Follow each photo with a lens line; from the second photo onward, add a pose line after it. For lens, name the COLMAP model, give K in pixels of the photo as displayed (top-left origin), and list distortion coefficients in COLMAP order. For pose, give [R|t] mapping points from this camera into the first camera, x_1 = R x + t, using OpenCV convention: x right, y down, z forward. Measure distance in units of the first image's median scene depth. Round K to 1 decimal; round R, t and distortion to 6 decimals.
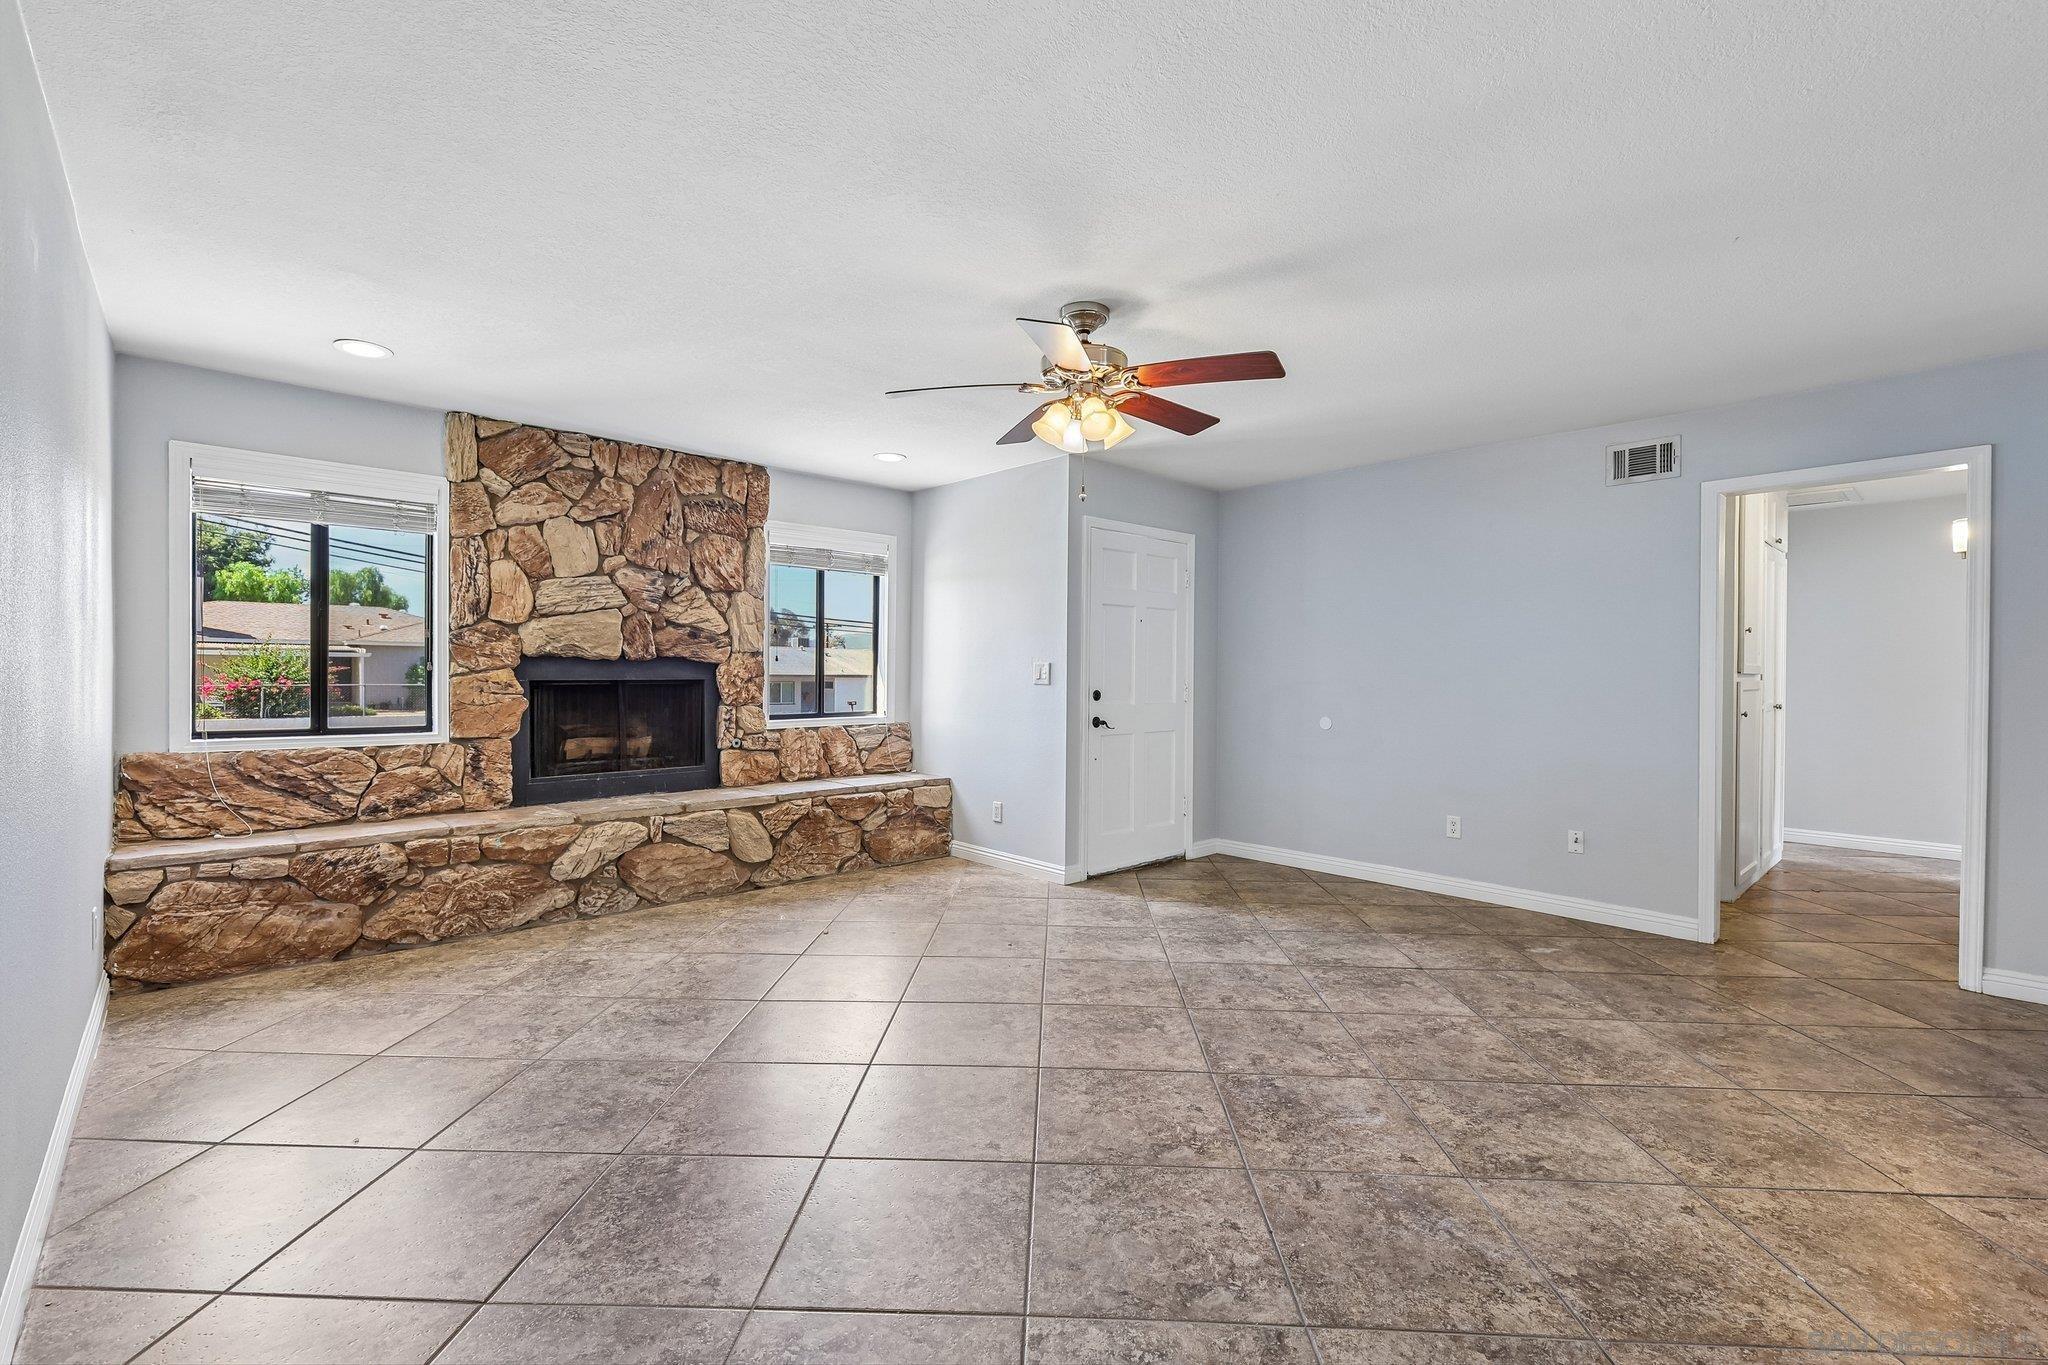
lens RADIAL K [[884.0, 0, 1027.6], [0, 884.0, 676.9], [0, 0, 1]] dist [0.002413, -0.000369]
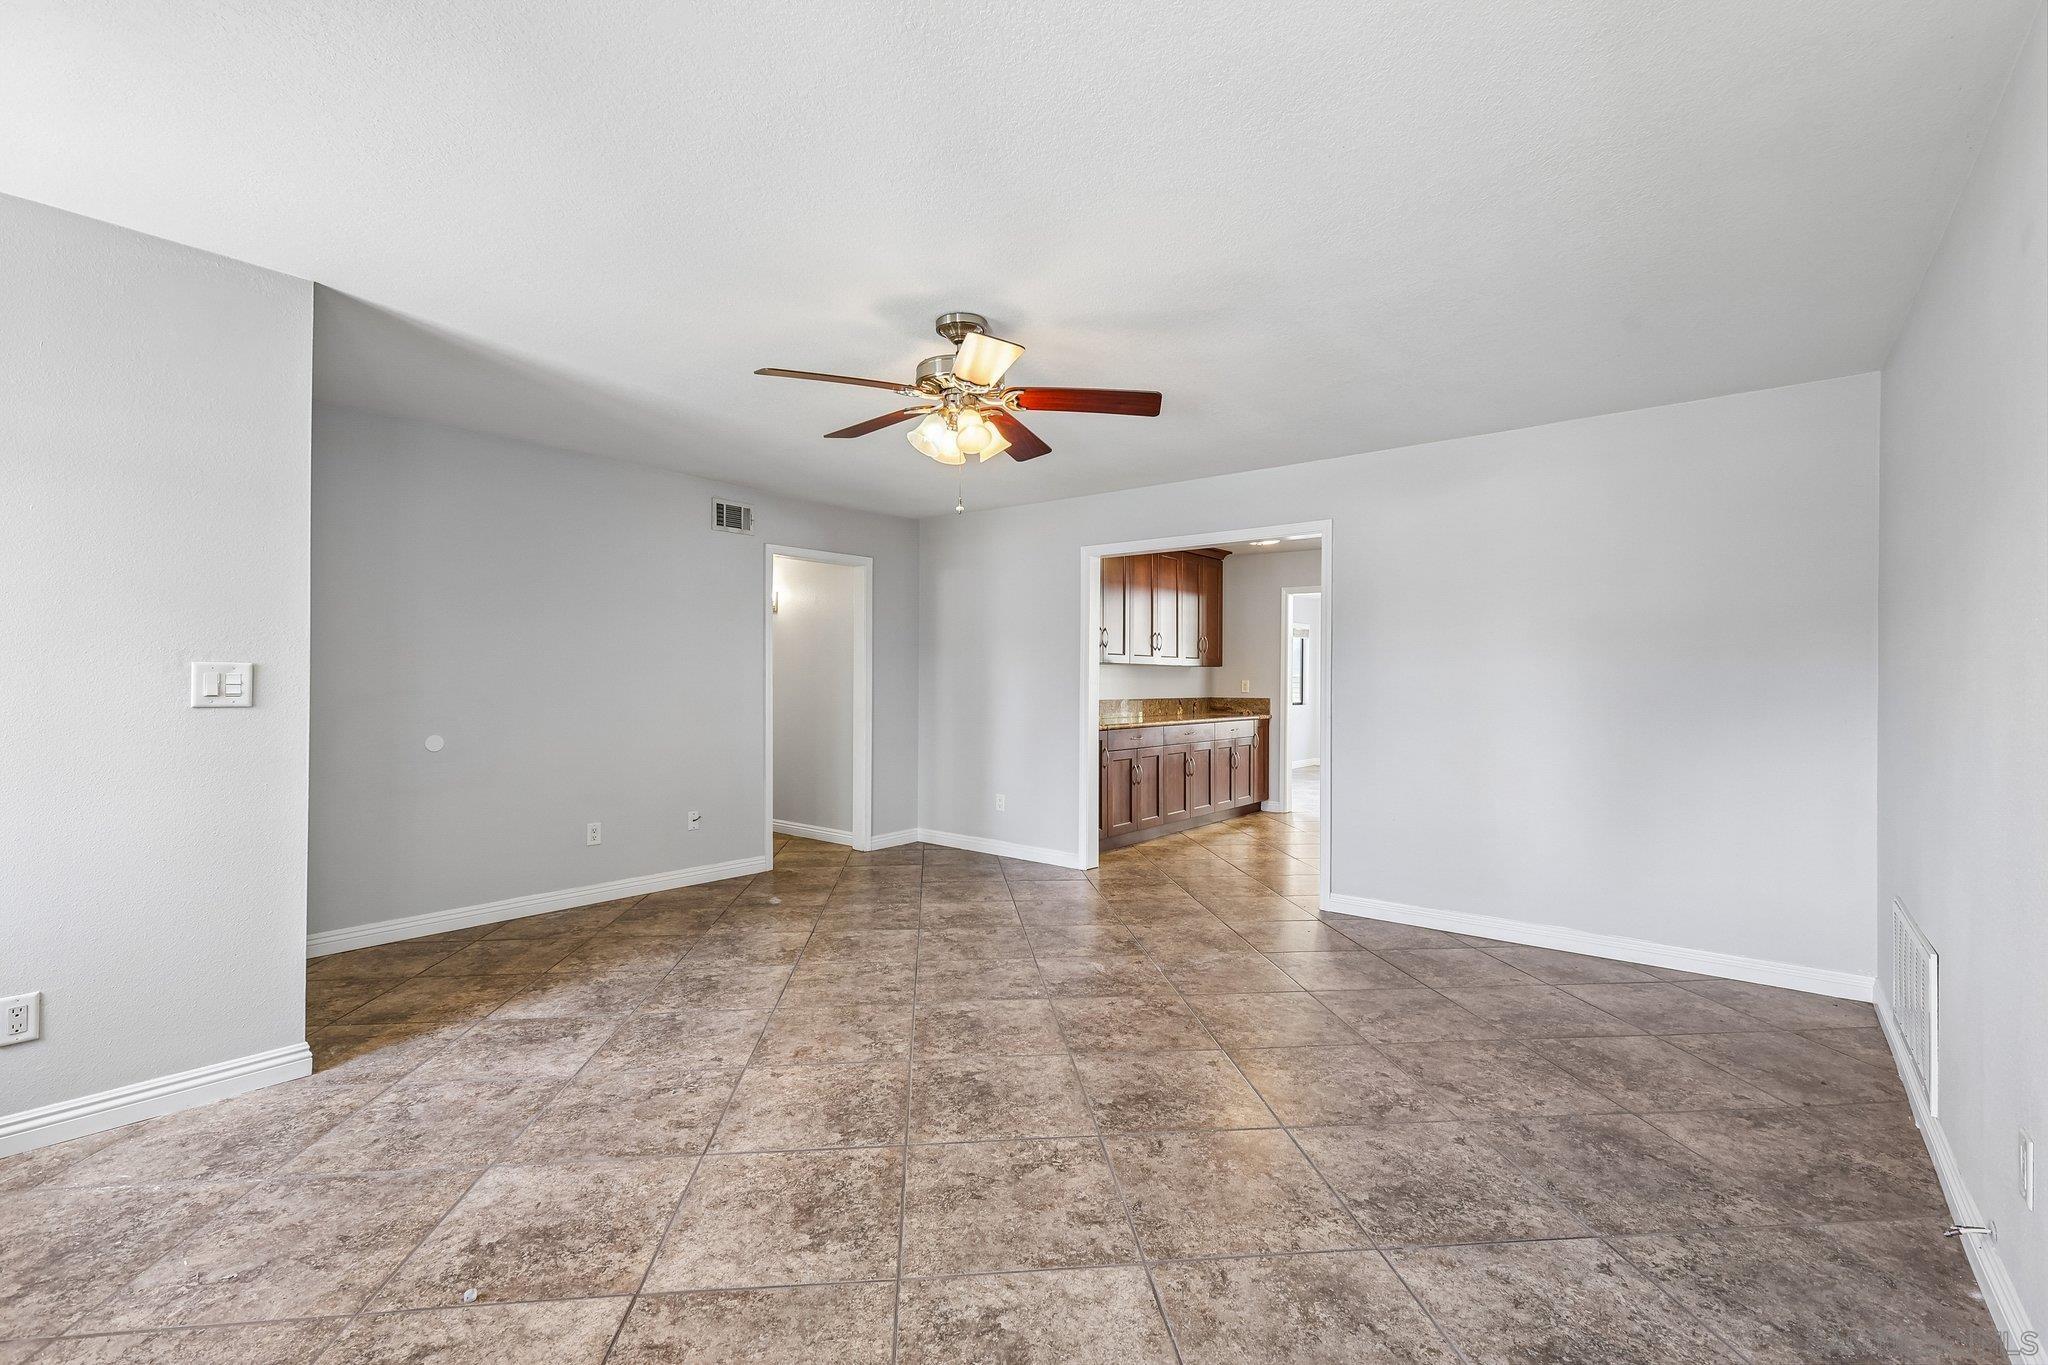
lens RADIAL K [[884.0, 0, 1027.6], [0, 884.0, 676.9], [0, 0, 1]] dist [0.002413, -0.000369]
pose [[-0.137362, -0.004082, 0.990512, -0.807202], [-0.002780, 0.999989, 0.003735, -0.017382], [-0.990517, -0.002240, -0.137372, 0.925484]]
